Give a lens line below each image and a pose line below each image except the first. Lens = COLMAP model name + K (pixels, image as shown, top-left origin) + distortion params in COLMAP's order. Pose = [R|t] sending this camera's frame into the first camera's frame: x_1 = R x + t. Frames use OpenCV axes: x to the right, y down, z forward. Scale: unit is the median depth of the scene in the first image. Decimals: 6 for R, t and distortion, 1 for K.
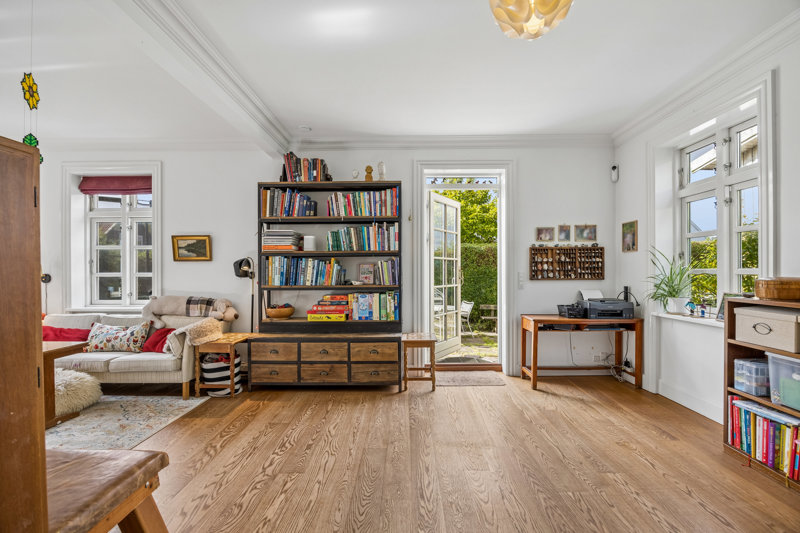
lens RADIAL K [[394.2, 0, 404.8], [0, 394.2, 273.0], [0, 0, 1]] dist [-0.005603, -0.000308]
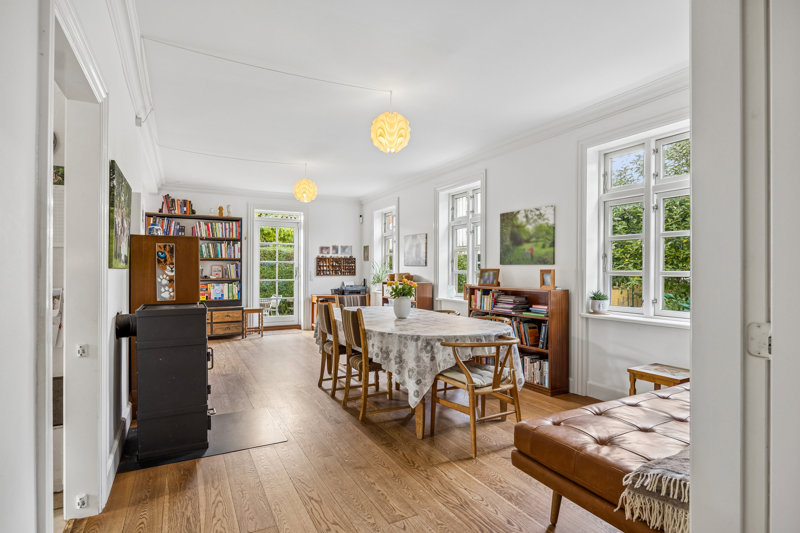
lens RADIAL K [[436.5, 0, 396.4], [0, 436.5, 271.5], [0, 0, 1]] dist [-0.003310, -0.000116]
pose [[0.905460, 0.005030, 0.424401, -0.201561], [-0.003795, 0.999986, -0.003756, 0.005306], [-0.424414, 0.001790, 0.905466, -0.979920]]
